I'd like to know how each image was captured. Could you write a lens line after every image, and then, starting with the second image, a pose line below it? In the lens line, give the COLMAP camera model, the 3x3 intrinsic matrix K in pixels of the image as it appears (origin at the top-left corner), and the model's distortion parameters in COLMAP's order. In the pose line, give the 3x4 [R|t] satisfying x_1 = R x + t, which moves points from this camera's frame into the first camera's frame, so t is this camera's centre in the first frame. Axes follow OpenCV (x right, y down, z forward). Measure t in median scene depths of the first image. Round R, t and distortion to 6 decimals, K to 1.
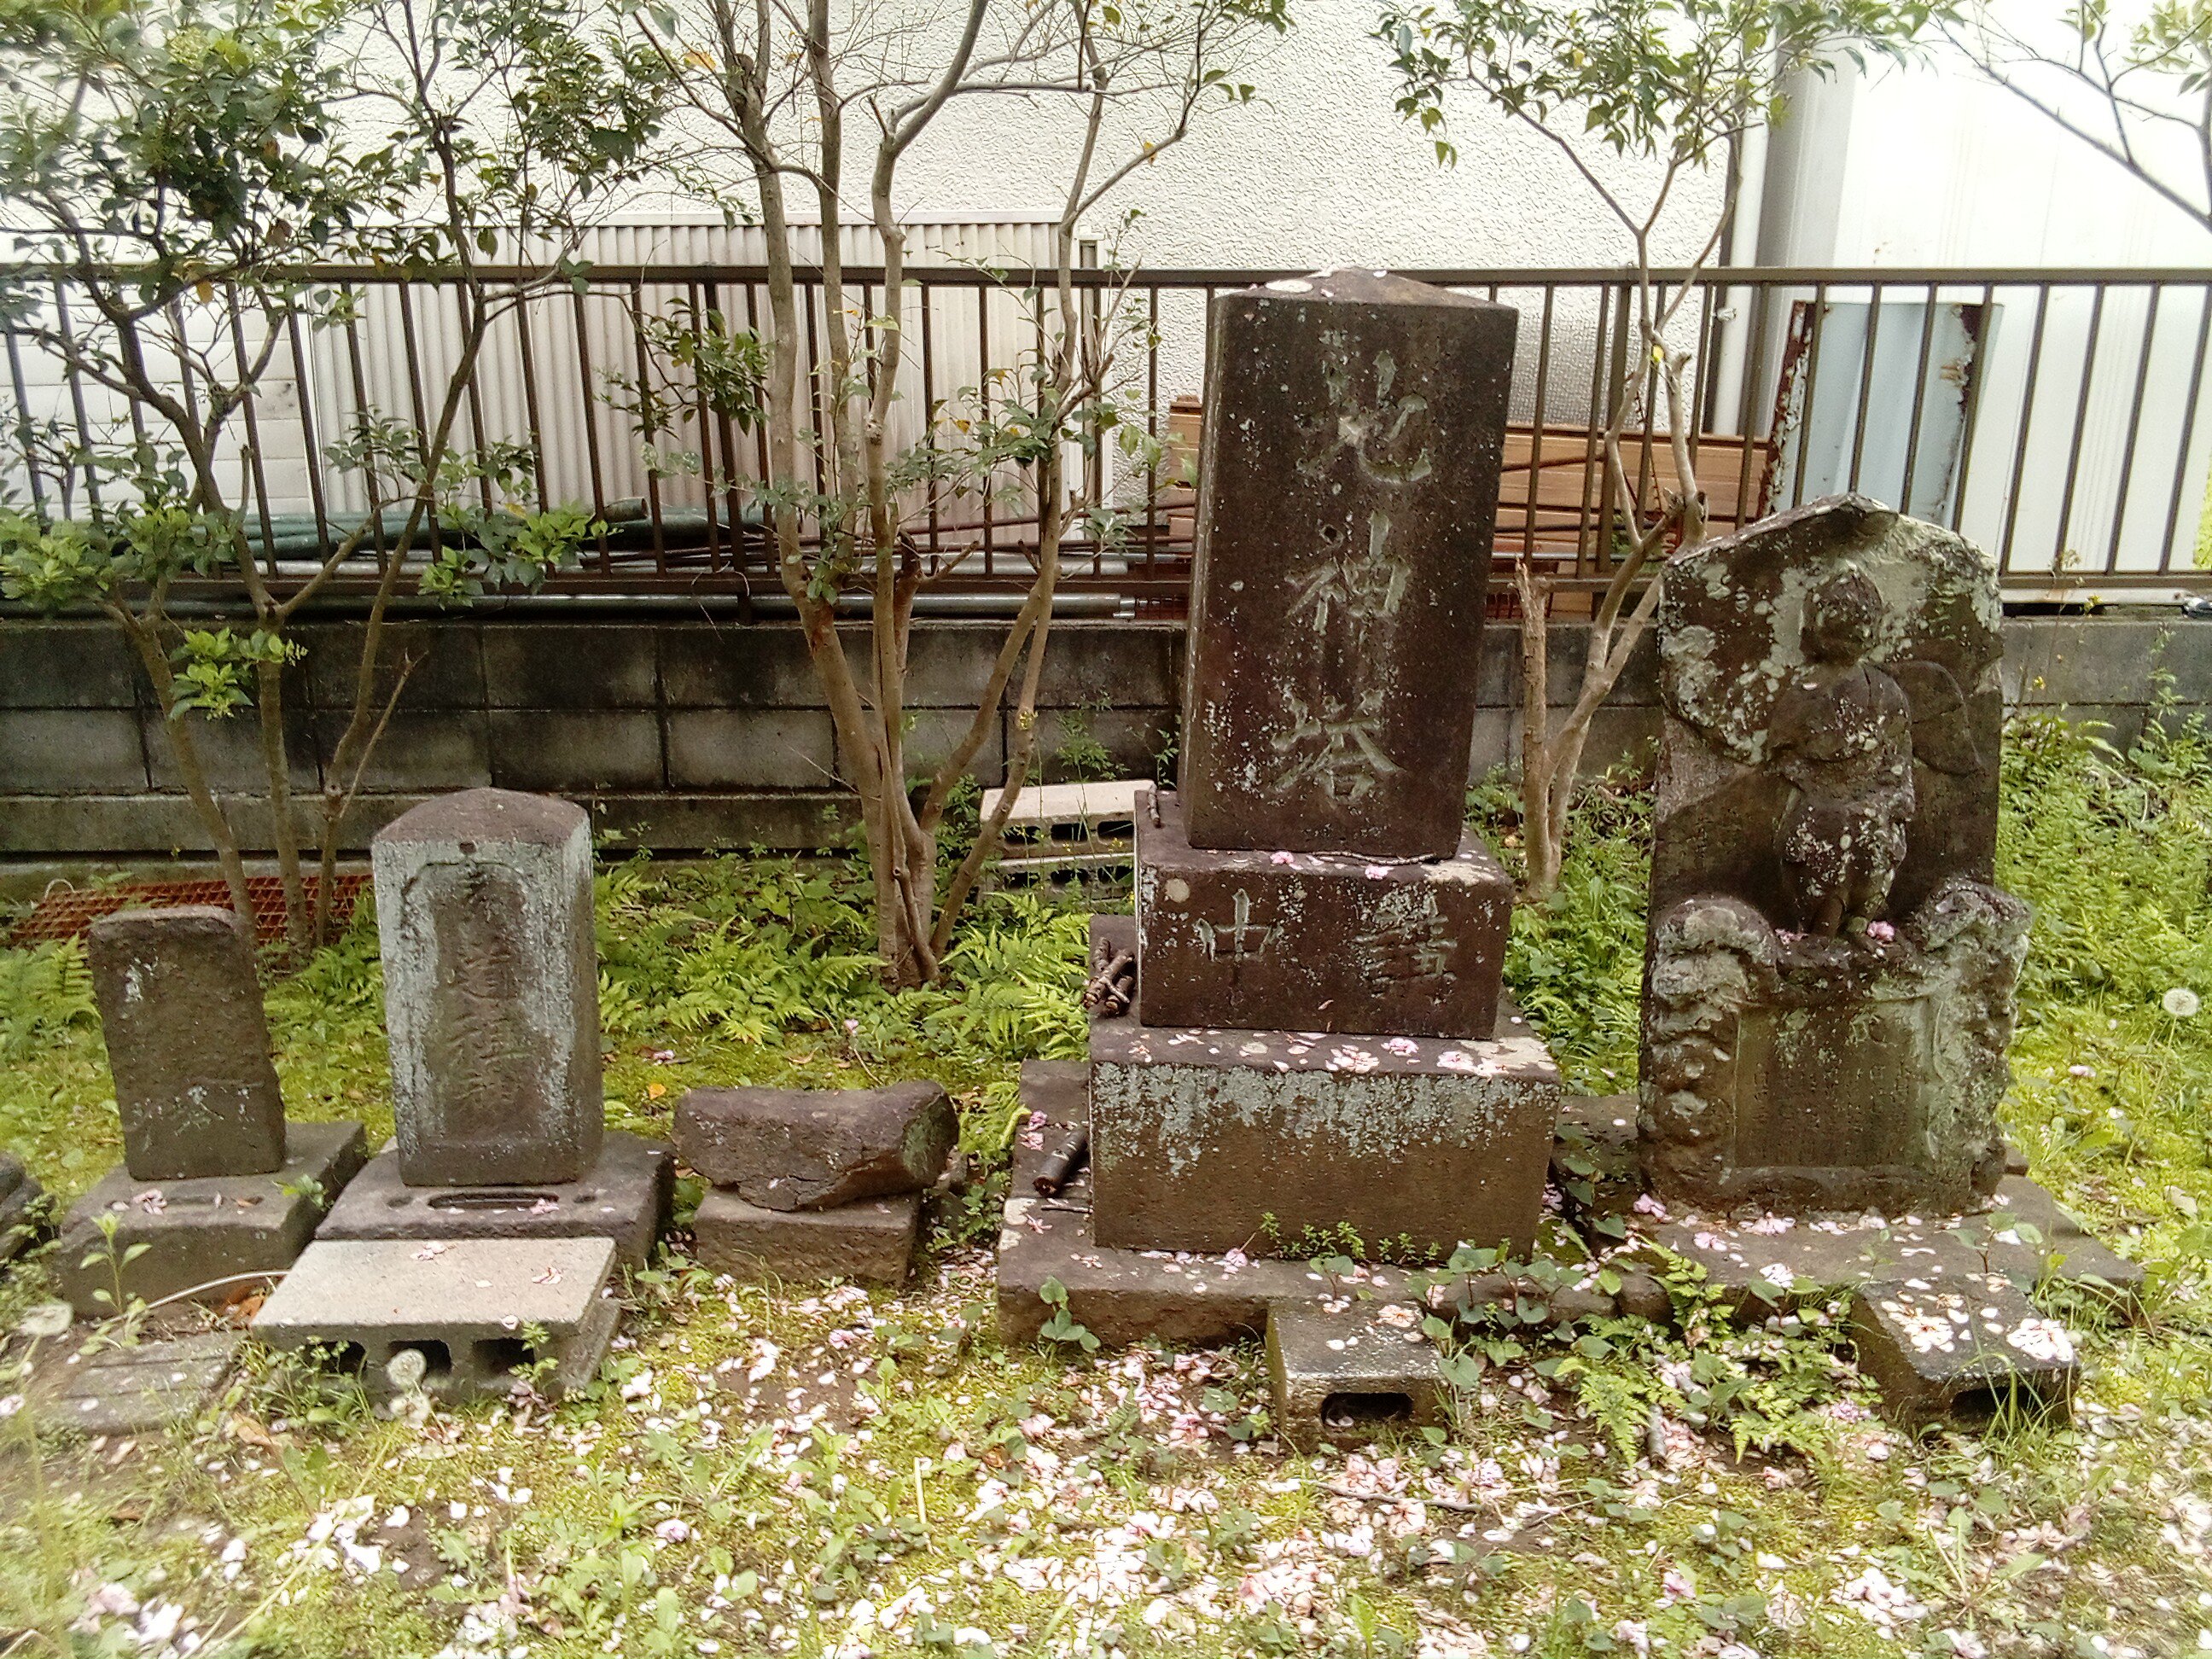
lens RADIAL K [[1833.6, 0, 1106.0], [0, 1833.6, 829.5], [0, 0, 1]] dist [0.076303, -0.129759]
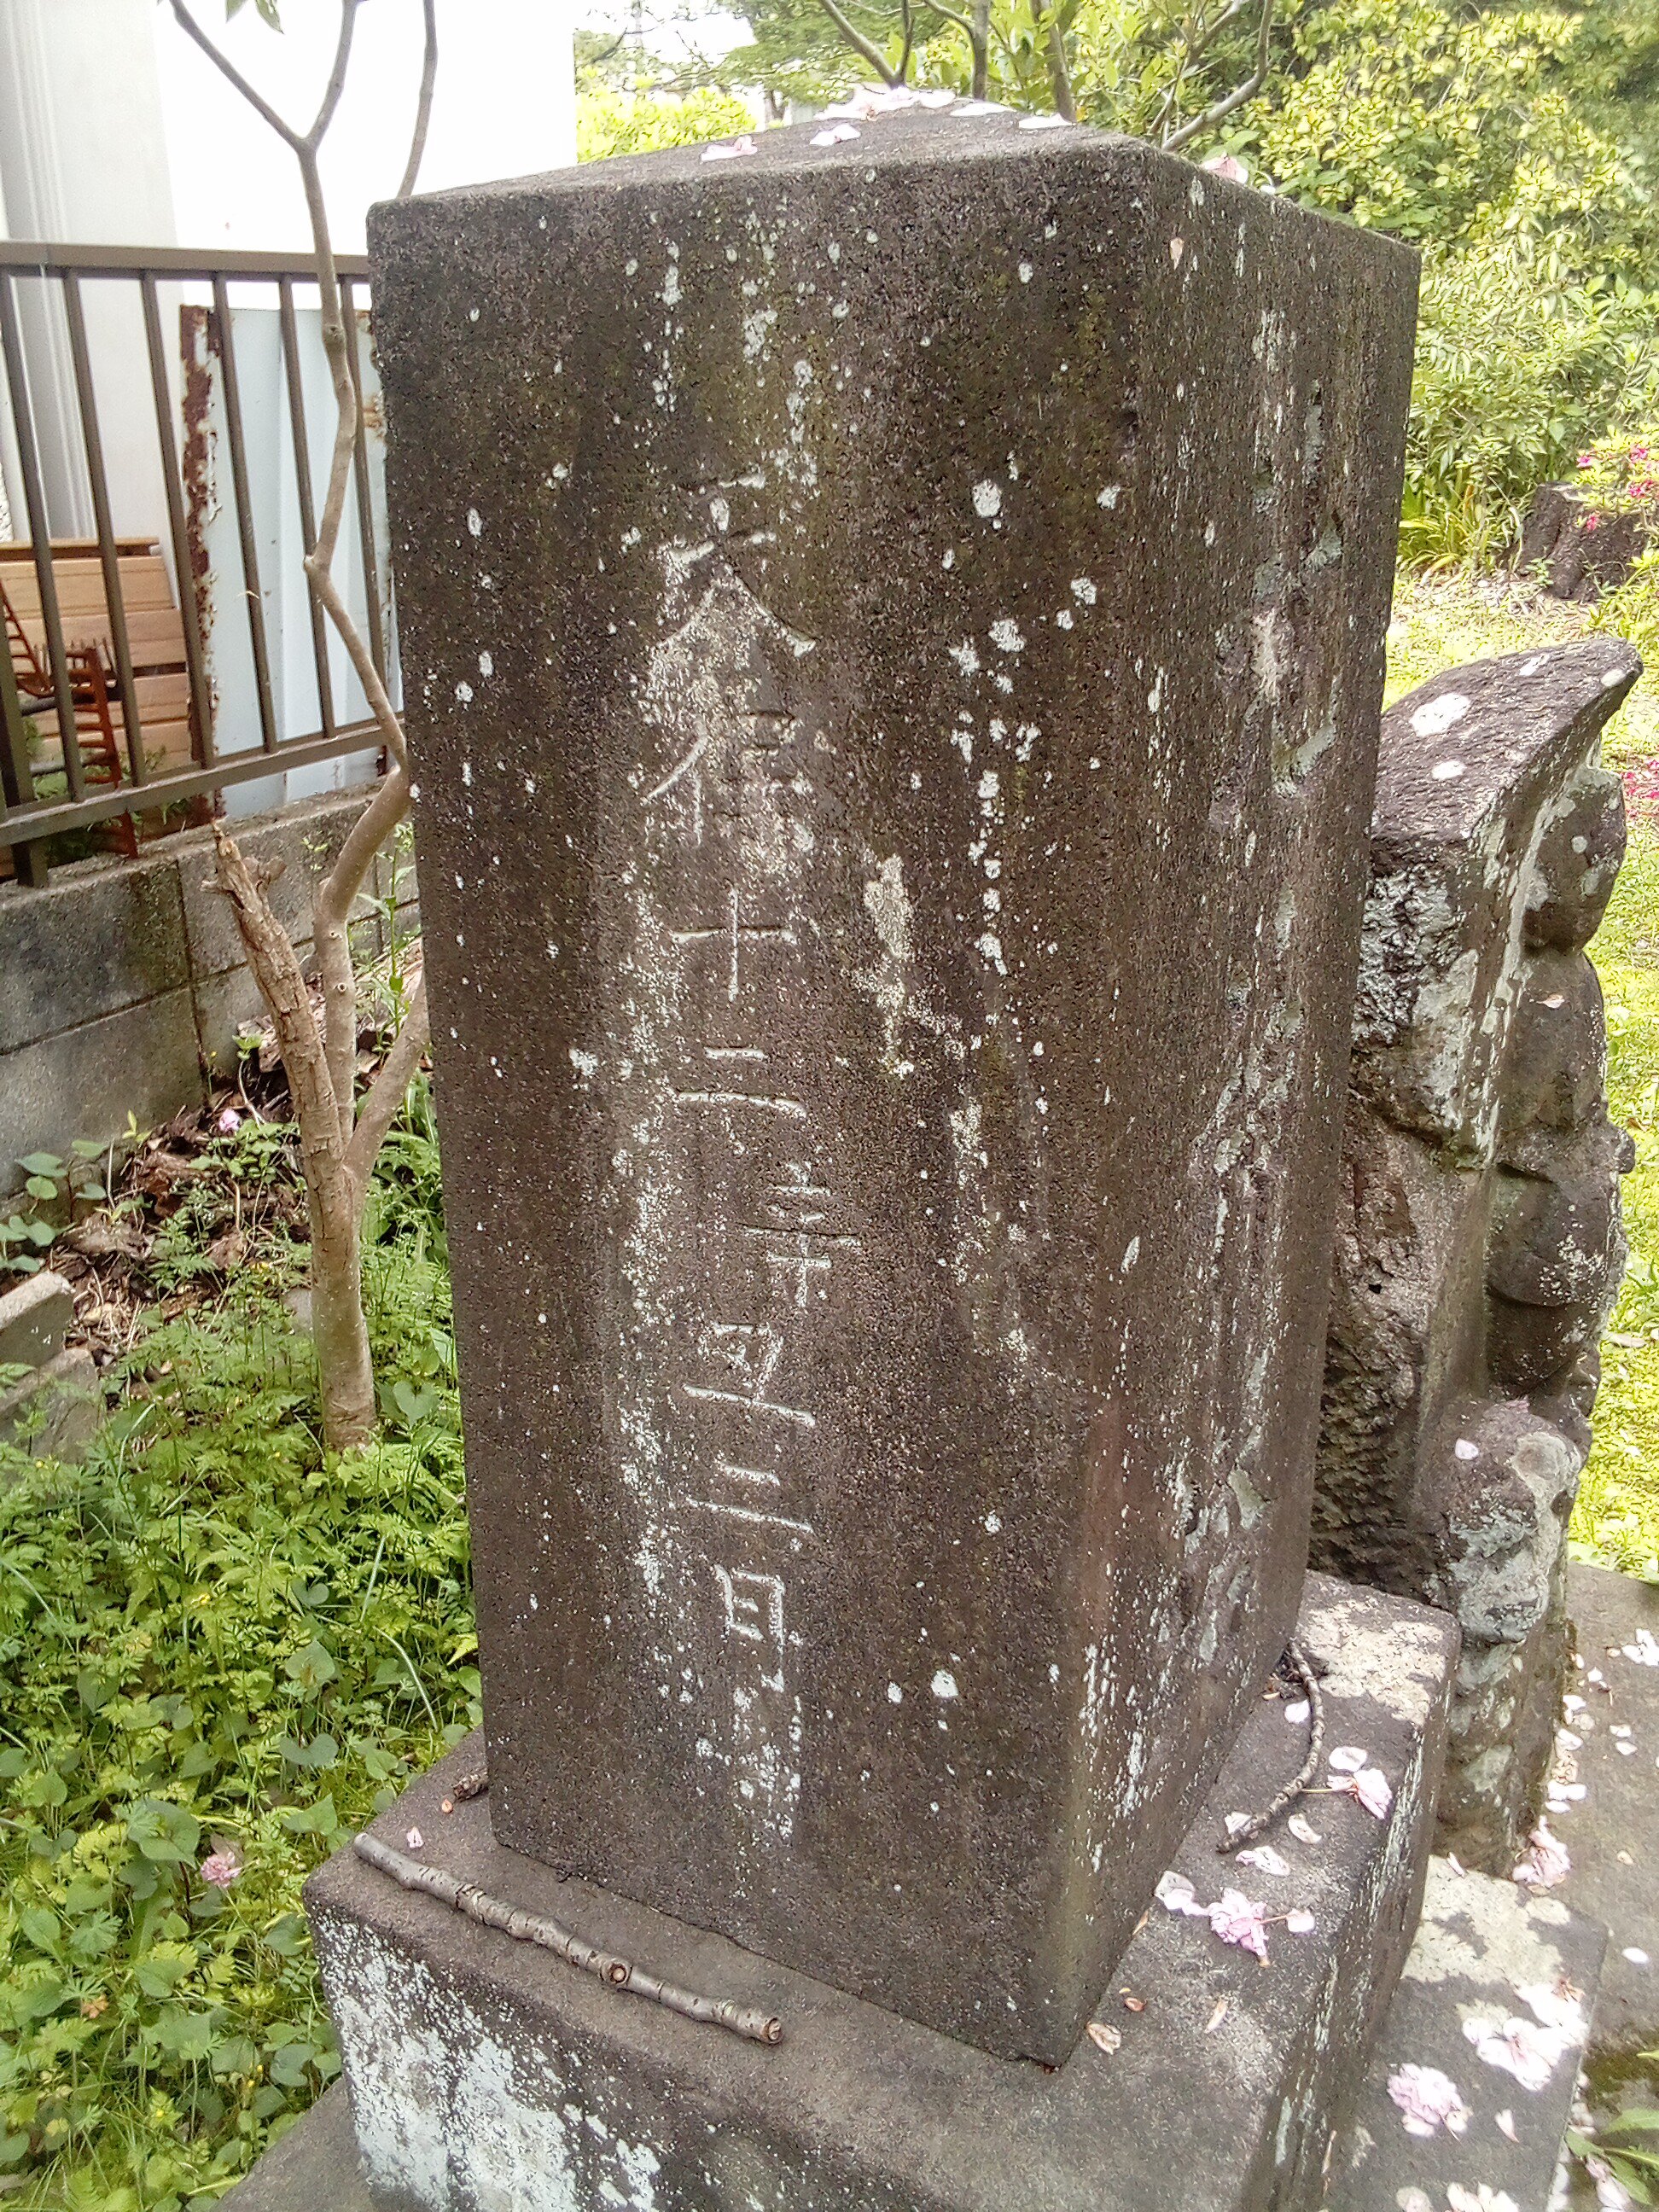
lens RADIAL K [[1833.6, 0, 835.5], [0, 1833.6, 1113.2], [0, 0, 1]] dist [0.076303, -0.129759]
pose [[0.503449, -0.342872, 0.793081, -0.165344], [0.247836, 0.936627, 0.247604, -0.229761], [-0.827717, 0.071898, 0.556520, 0.858645]]
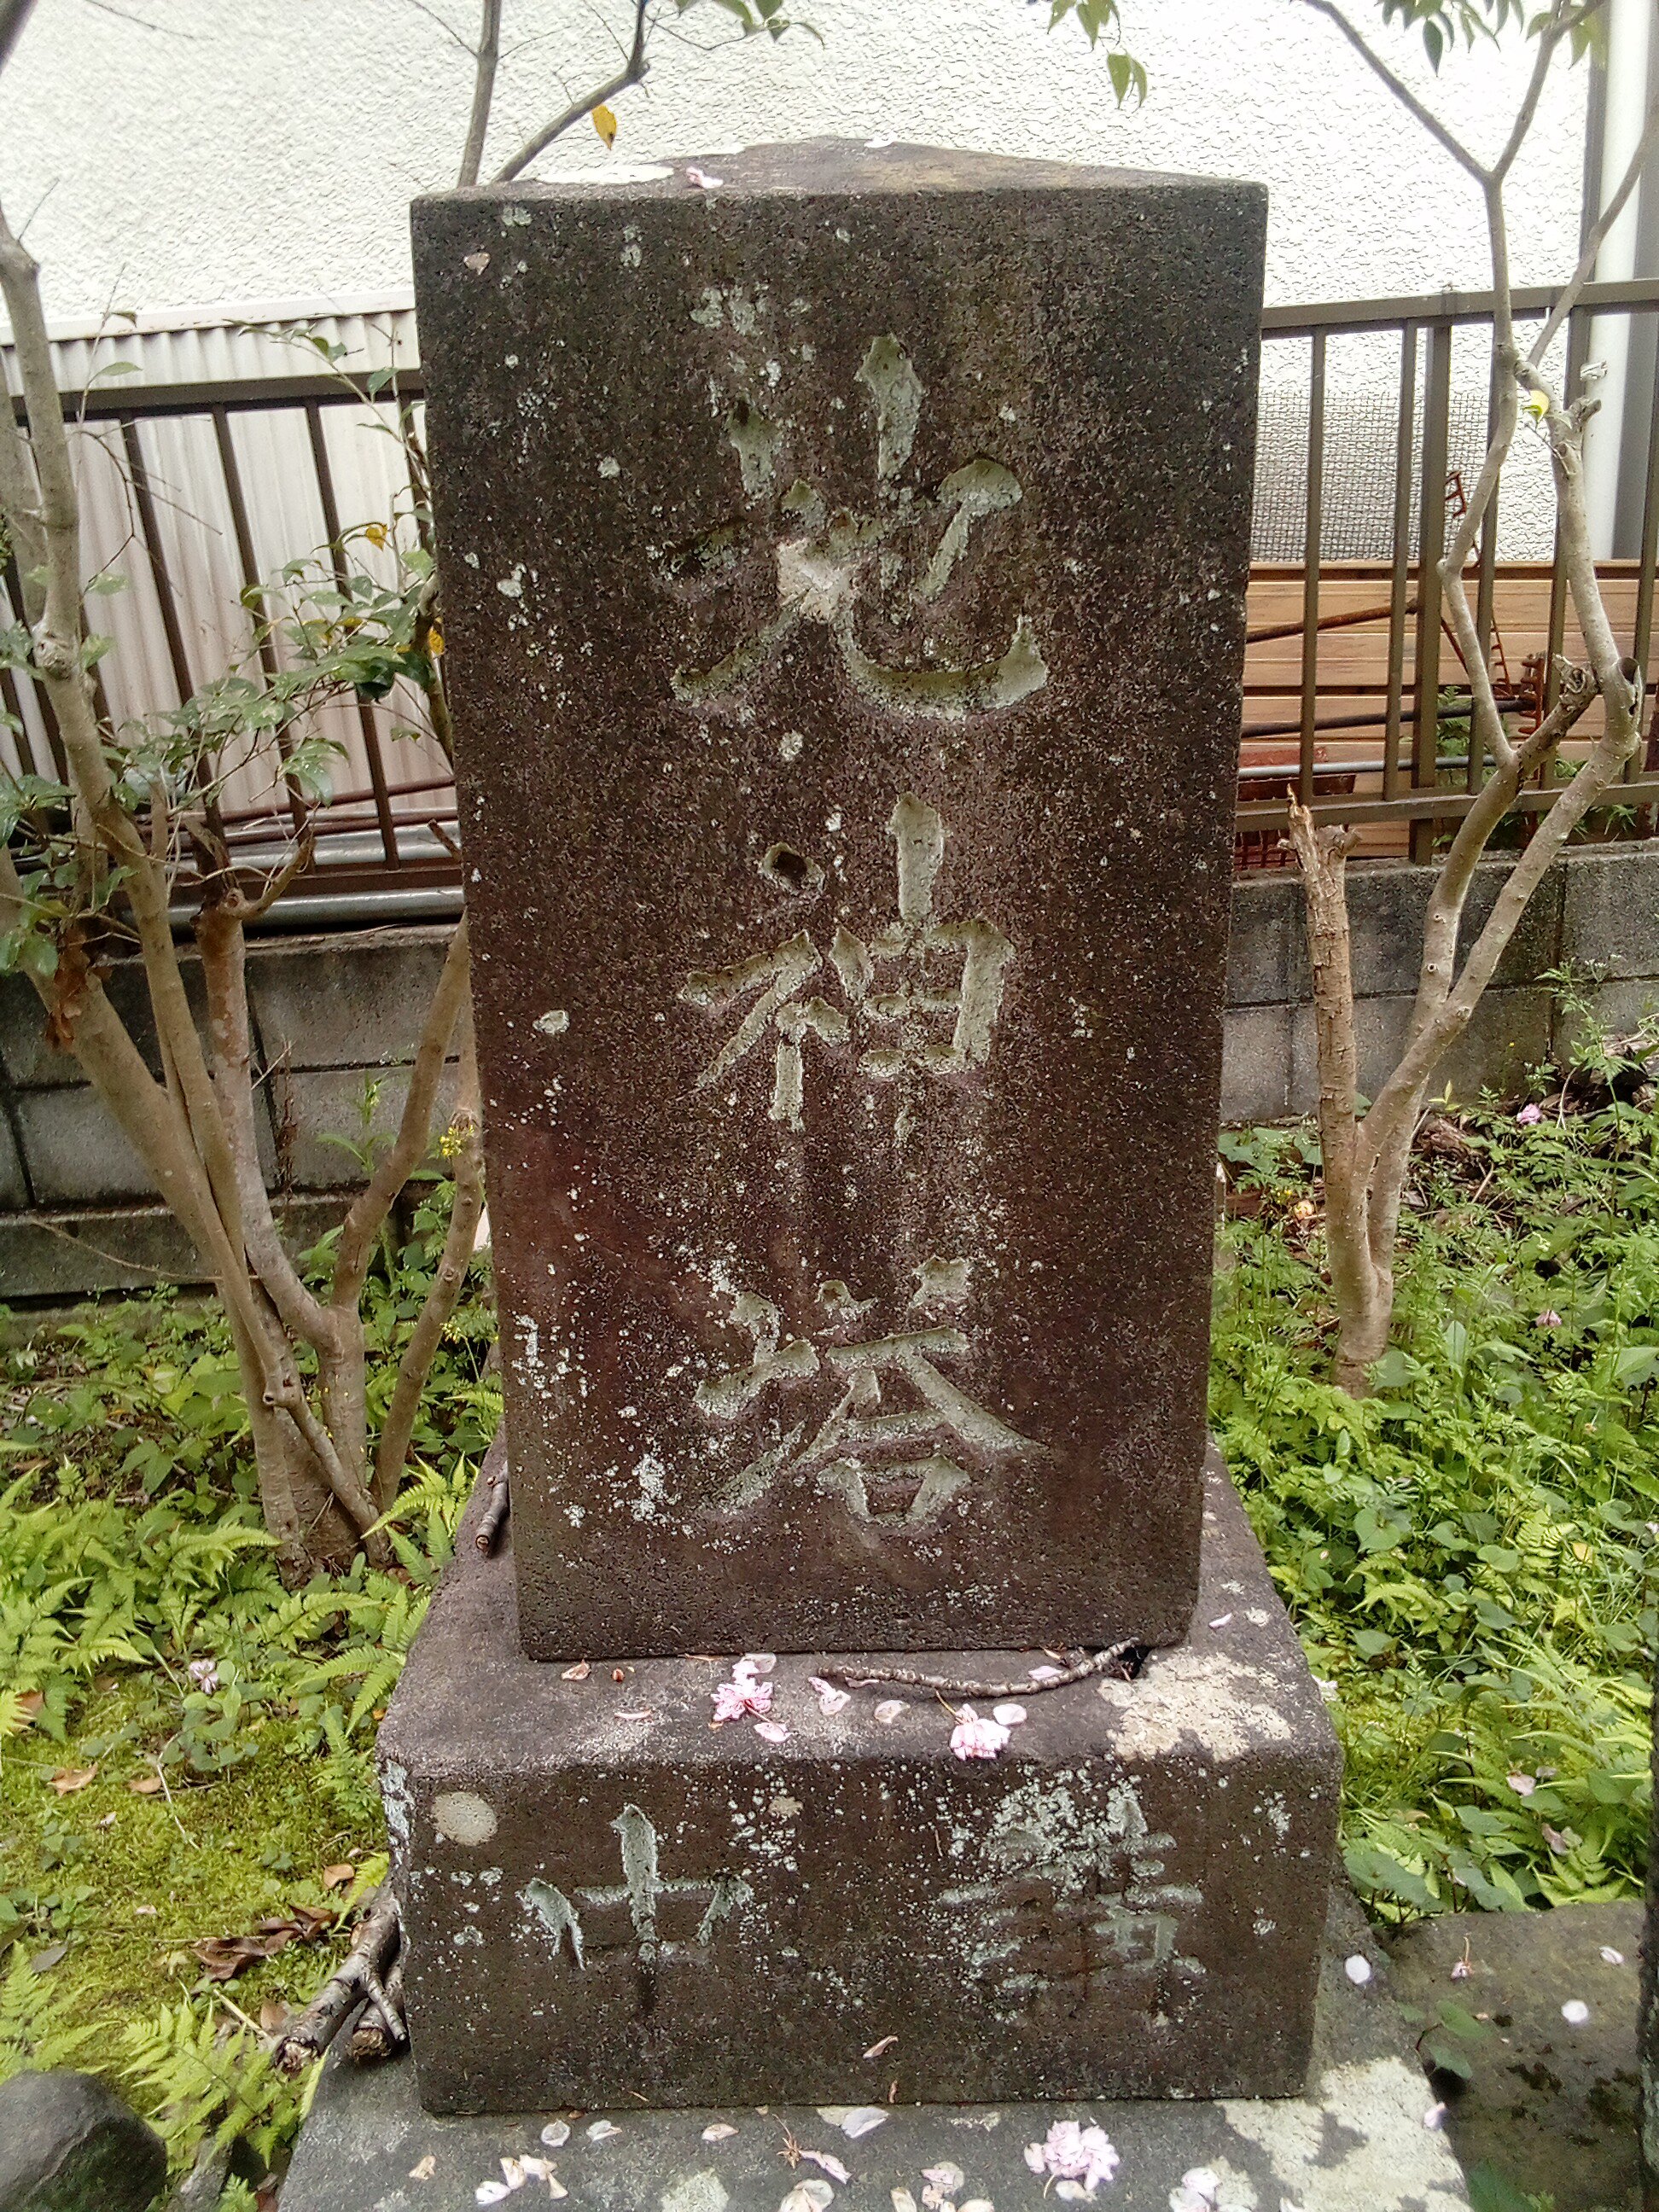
lens RADIAL K [[1833.6, 0, 835.5], [0, 1833.6, 1113.2], [0, 0, 1]] dist [0.076303, -0.129759]
pose [[0.997431, -0.064761, -0.030616, 0.135907], [0.066187, 0.996646, 0.048131, -0.125605], [0.027396, -0.050034, 0.998372, 0.614427]]
